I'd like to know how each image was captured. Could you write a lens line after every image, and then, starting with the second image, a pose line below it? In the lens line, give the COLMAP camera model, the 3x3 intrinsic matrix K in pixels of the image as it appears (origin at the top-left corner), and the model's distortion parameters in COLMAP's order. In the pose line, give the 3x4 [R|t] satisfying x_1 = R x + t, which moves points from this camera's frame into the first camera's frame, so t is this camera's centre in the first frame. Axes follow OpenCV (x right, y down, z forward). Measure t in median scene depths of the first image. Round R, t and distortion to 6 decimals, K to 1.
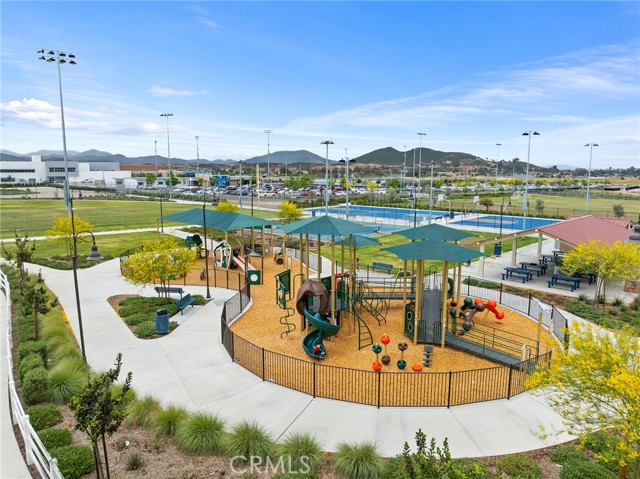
lens RADIAL K [[444.9, 0, 323.1], [0, 444.9, 241.3], [0, 0, 1]] dist [-0.019079, -0.004866]
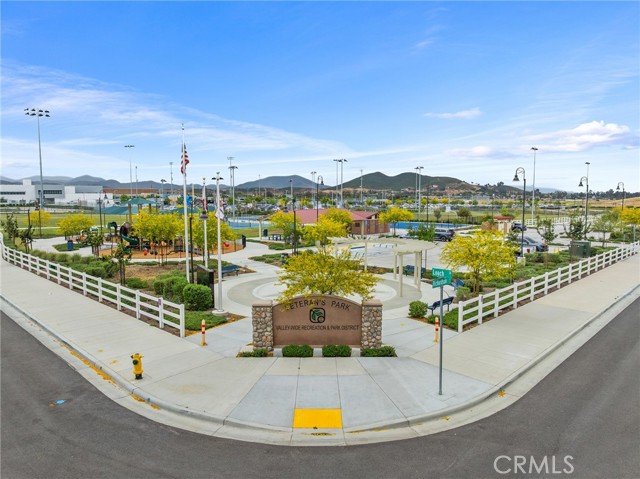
lens RADIAL K [[444.9, 0, 322.1], [0, 444.9, 239.6], [0, 0, 1]] dist [-0.019079, -0.004866]
pose [[0.999902, -0.005227, 0.013024, 0.089204], [0.005984, 0.998256, -0.058728, 0.029197], [-0.012695, 0.058800, 0.998189, -0.126467]]
